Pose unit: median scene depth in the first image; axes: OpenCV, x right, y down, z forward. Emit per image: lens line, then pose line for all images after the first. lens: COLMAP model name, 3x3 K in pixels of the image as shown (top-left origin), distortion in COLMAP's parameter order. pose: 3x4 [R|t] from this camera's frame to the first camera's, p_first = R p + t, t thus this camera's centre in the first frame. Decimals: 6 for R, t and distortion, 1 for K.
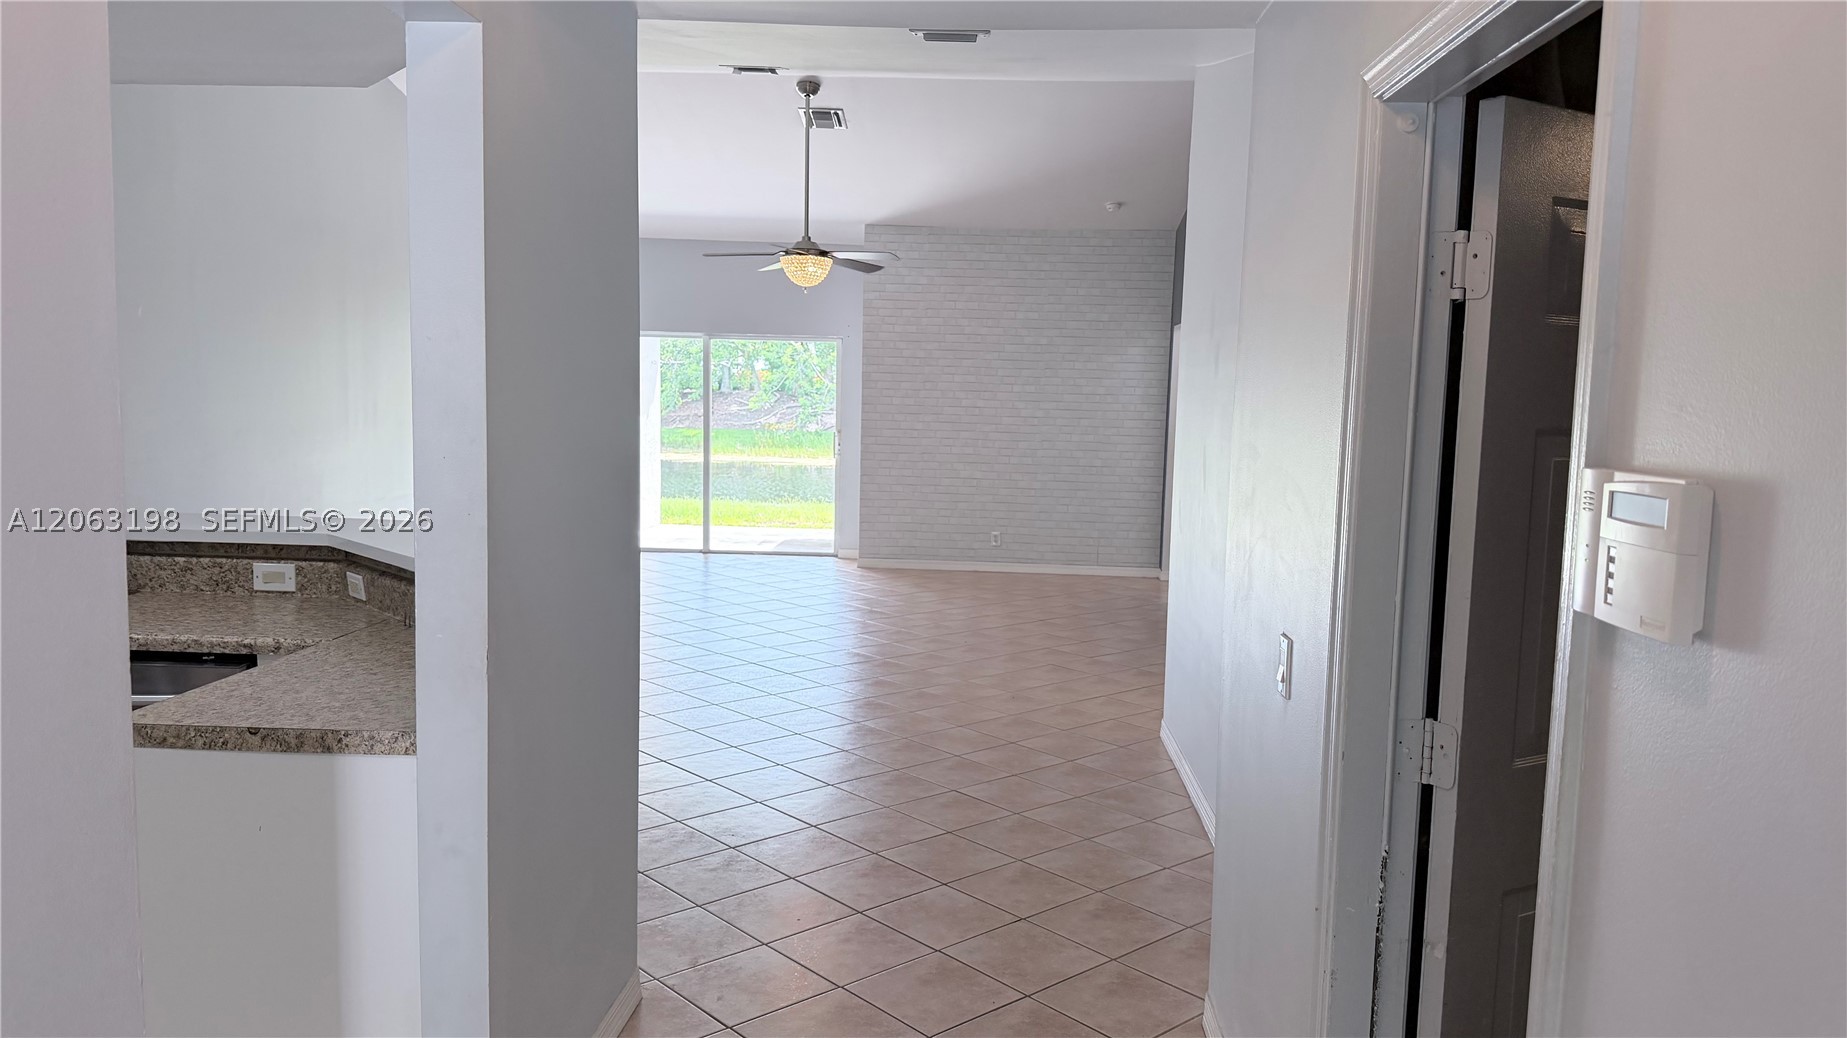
lens RADIAL K [[1288.0, 0, 924.8], [0, 1288.0, 537.8], [0, 0, 1]] dist [0.064079, -0.088771]
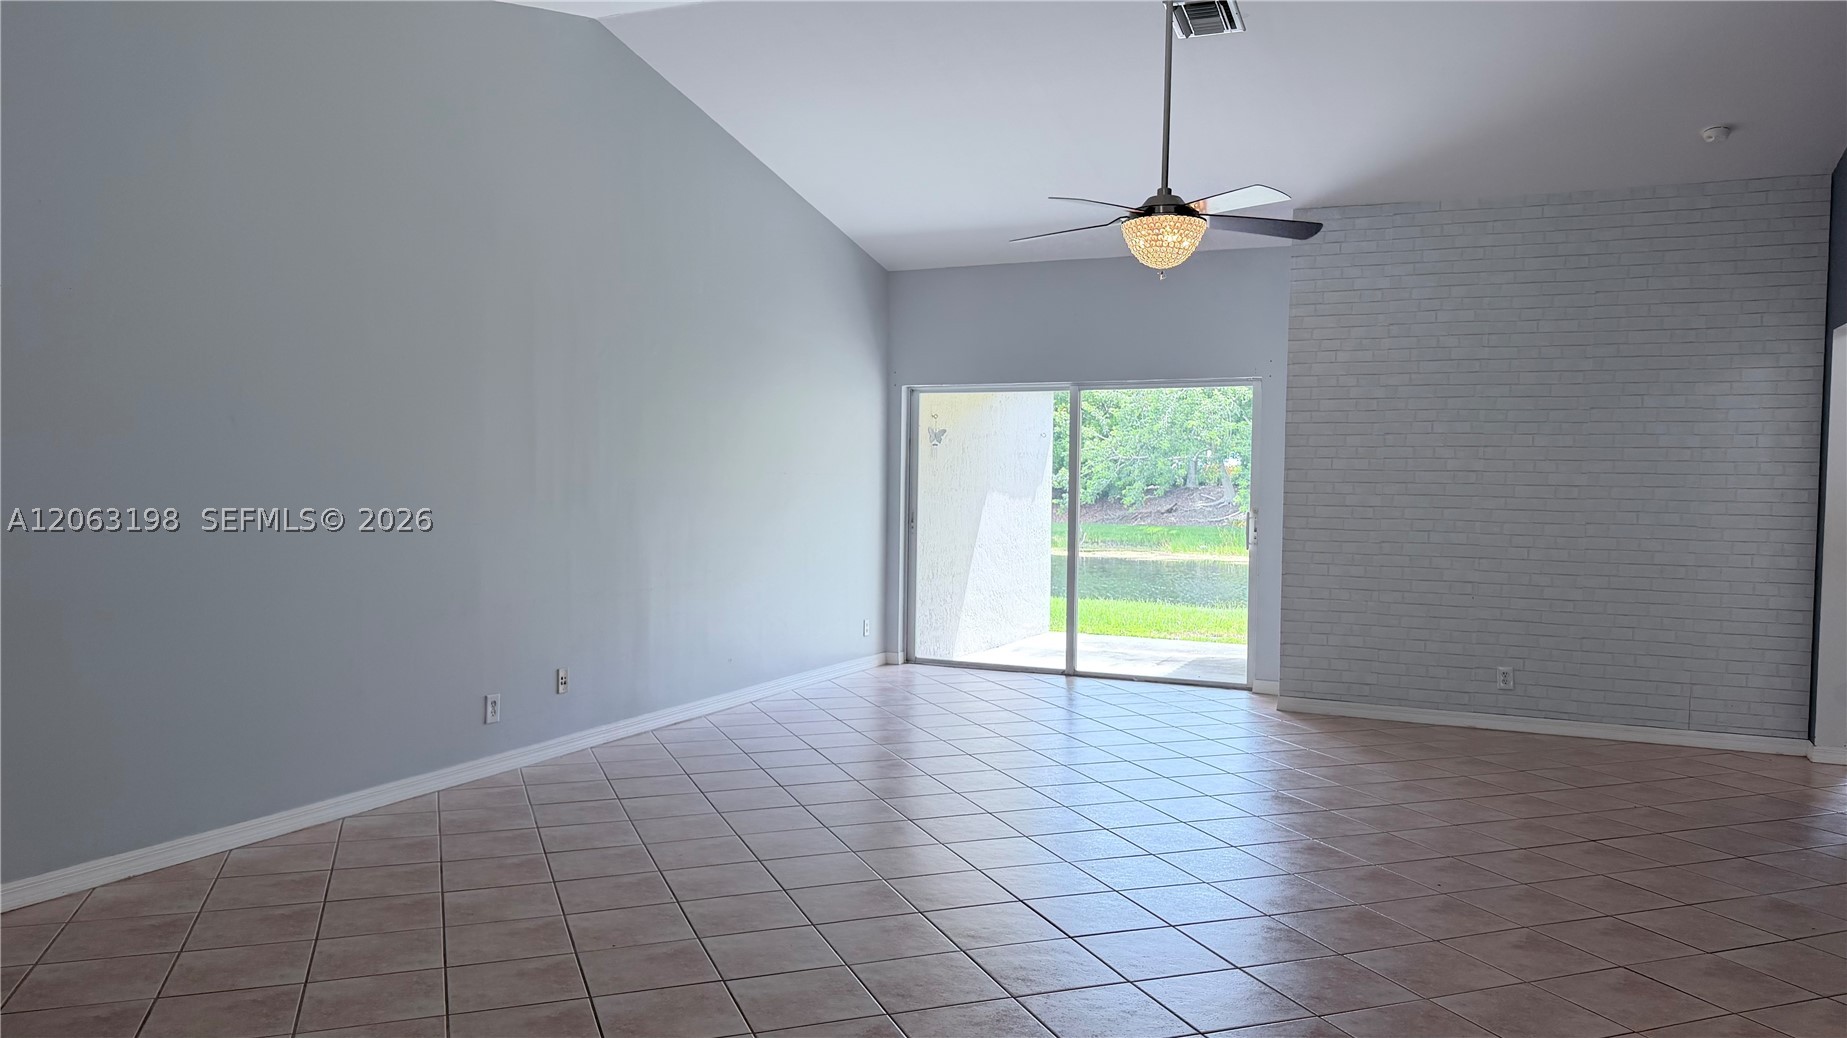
lens RADIAL K [[1288.0, 0, 917.7], [0, 1288.0, 525.8], [0, 0, 1]] dist [0.064079, -0.088771]
pose [[0.931316, 0.001838, -0.364206, 0.019342], [-0.033513, 0.996177, -0.080670, -0.012426], [0.362666, 0.087335, 0.927818, 0.297676]]
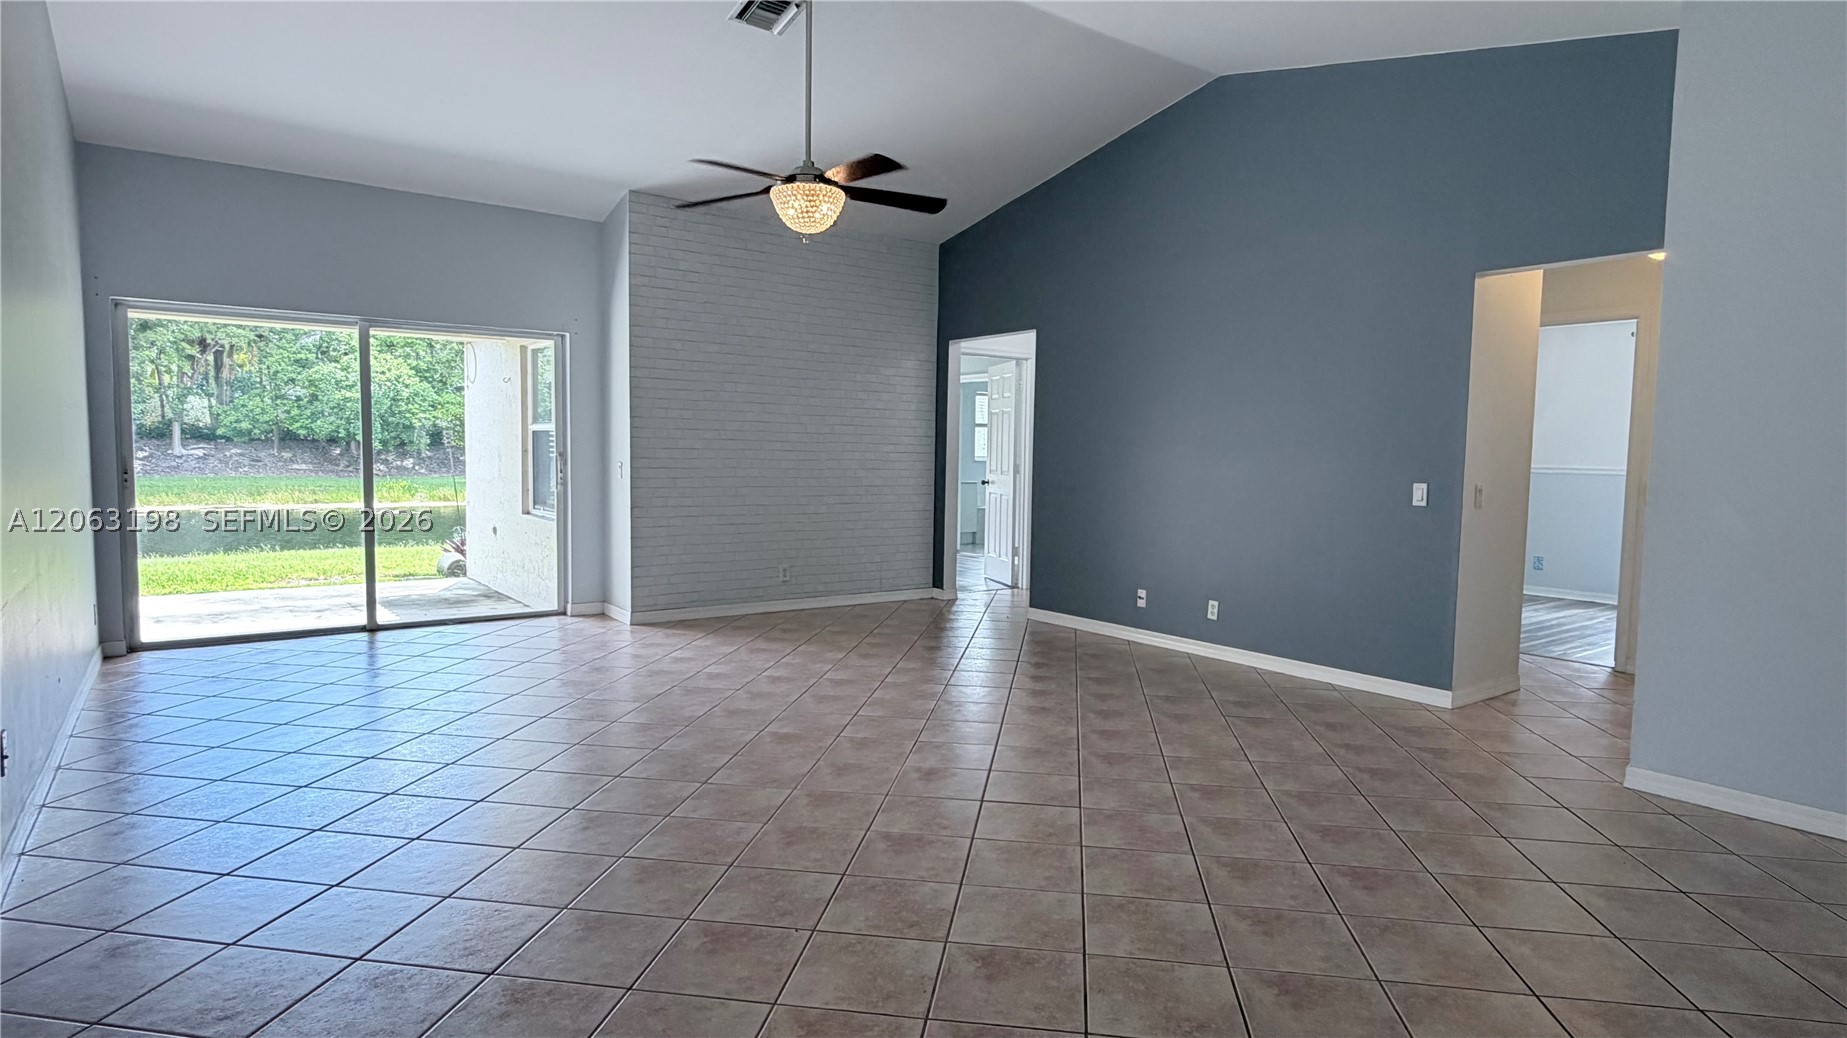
lens RADIAL K [[988.4, 0, 914.6], [0, 988.4, 524.3], [0, 0, 1]] dist [0.002059, 0.000595]
pose [[0.775808, -0.058796, 0.628223, -0.298818], [0.075270, 0.997163, 0.000373, -0.025971], [-0.626463, 0.046997, 0.778033, 0.426108]]
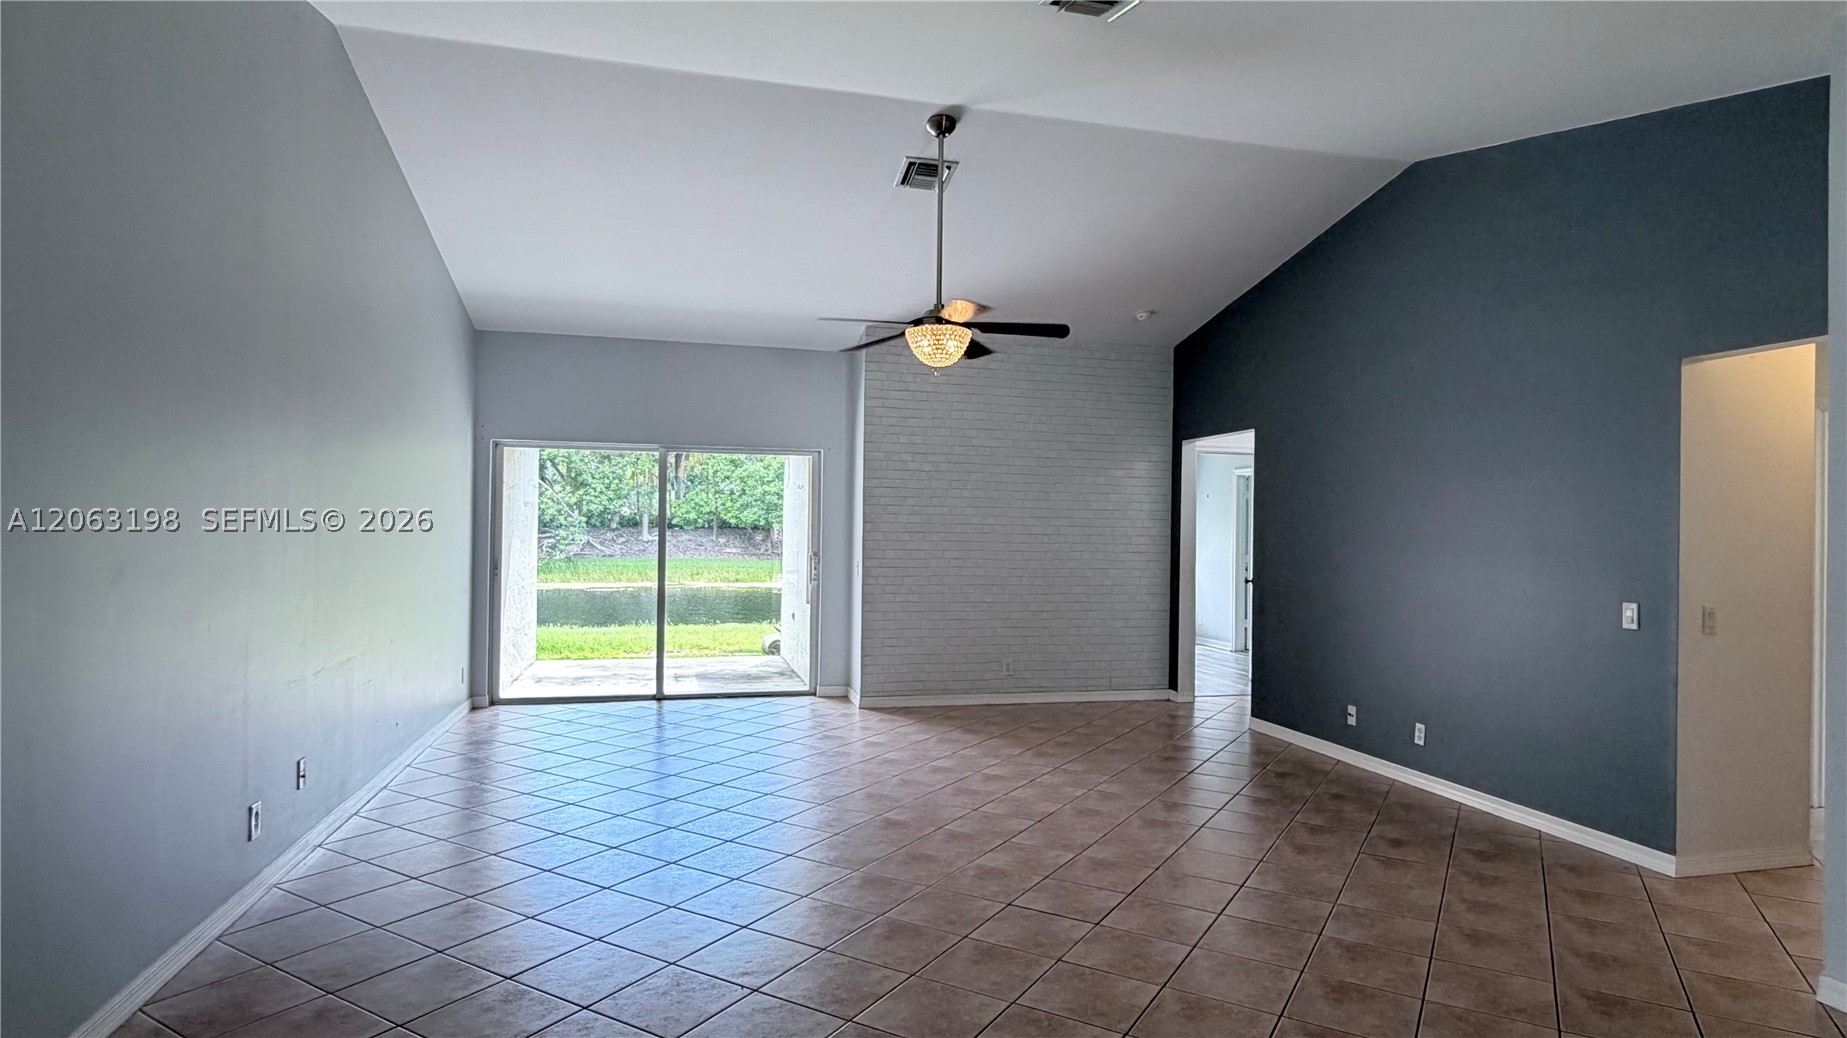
lens RADIAL K [[988.4, 0, 921.1], [0, 988.4, 522.6], [0, 0, 1]] dist [0.002059, 0.000595]
pose [[0.955343, -0.009373, 0.295351, -0.213188], [0.043228, 0.993177, -0.108306, -0.028279], [-0.292320, 0.116237, 0.949230, 0.342341]]
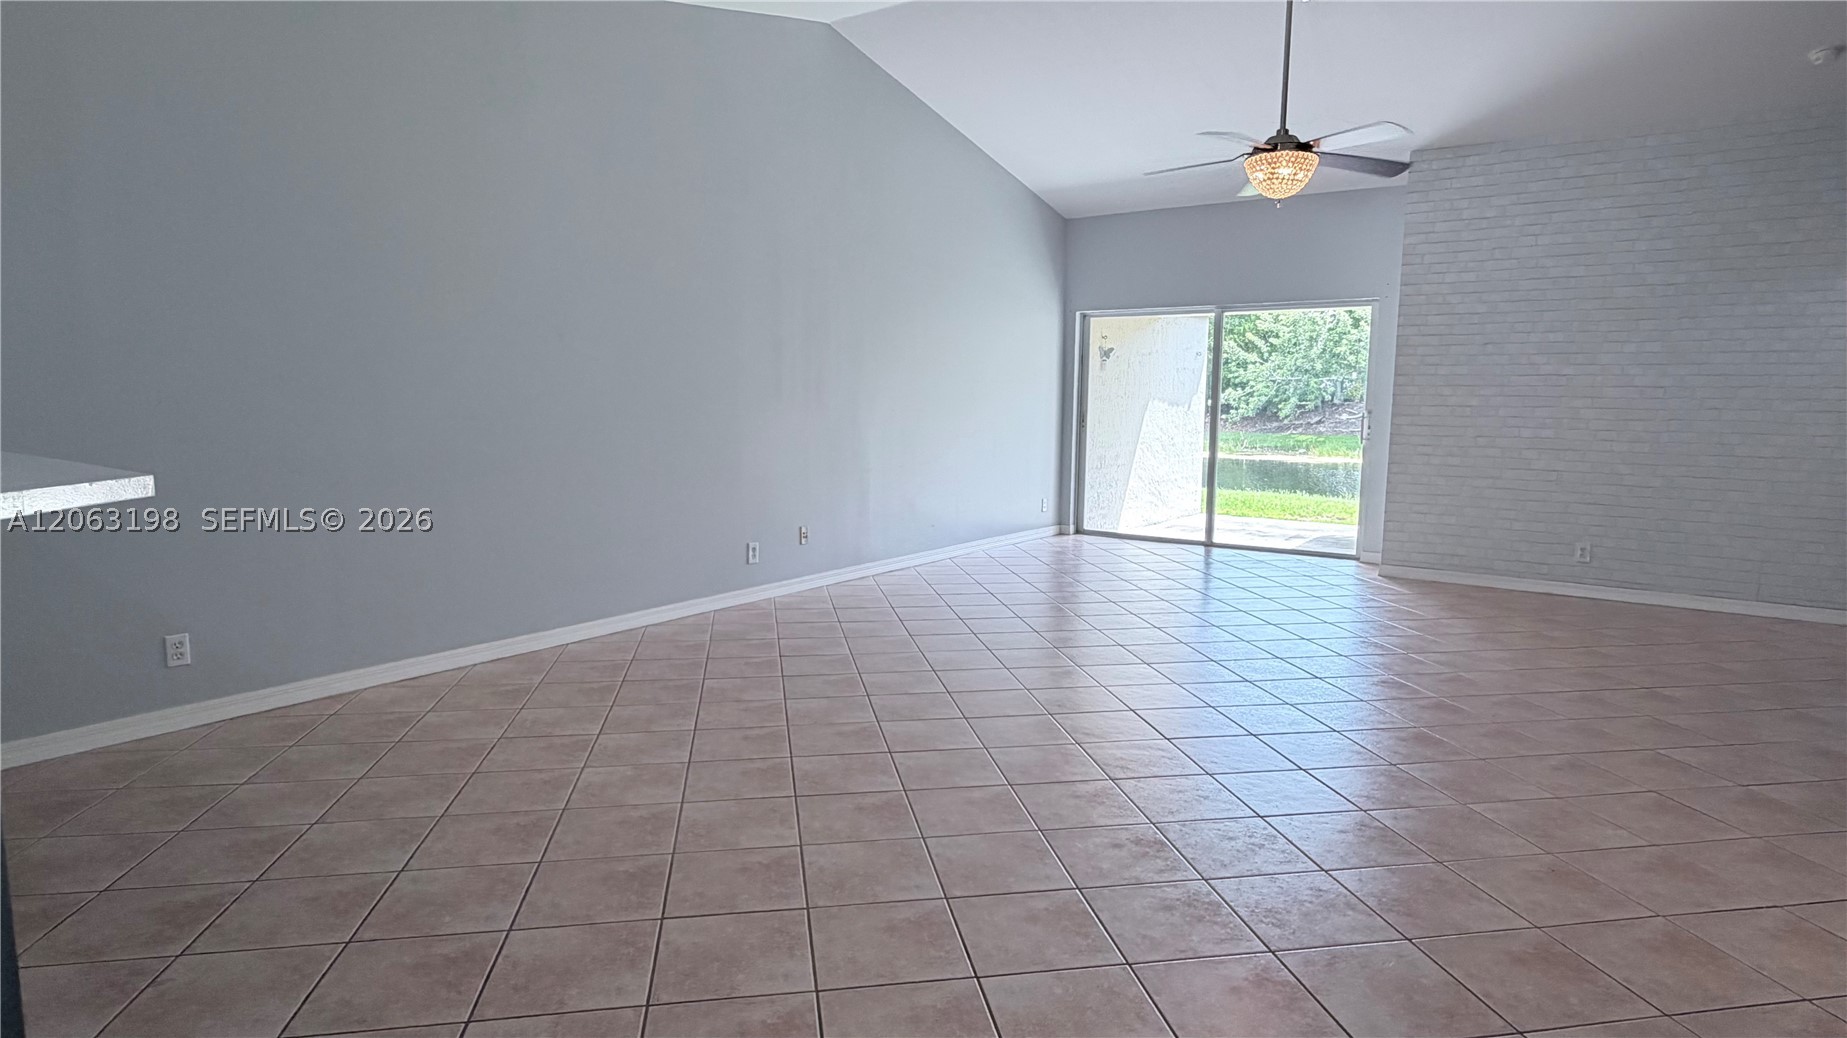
lens RADIAL K [[988.4, 0, 927.3], [0, 988.4, 521.2], [0, 0, 1]] dist [0.002059, 0.000595]
pose [[0.848113, 0.051654, -0.527292, 0.034726], [-0.052004, 0.998546, 0.014174, -0.005686], [0.527258, 0.015400, 0.849566, 0.317706]]
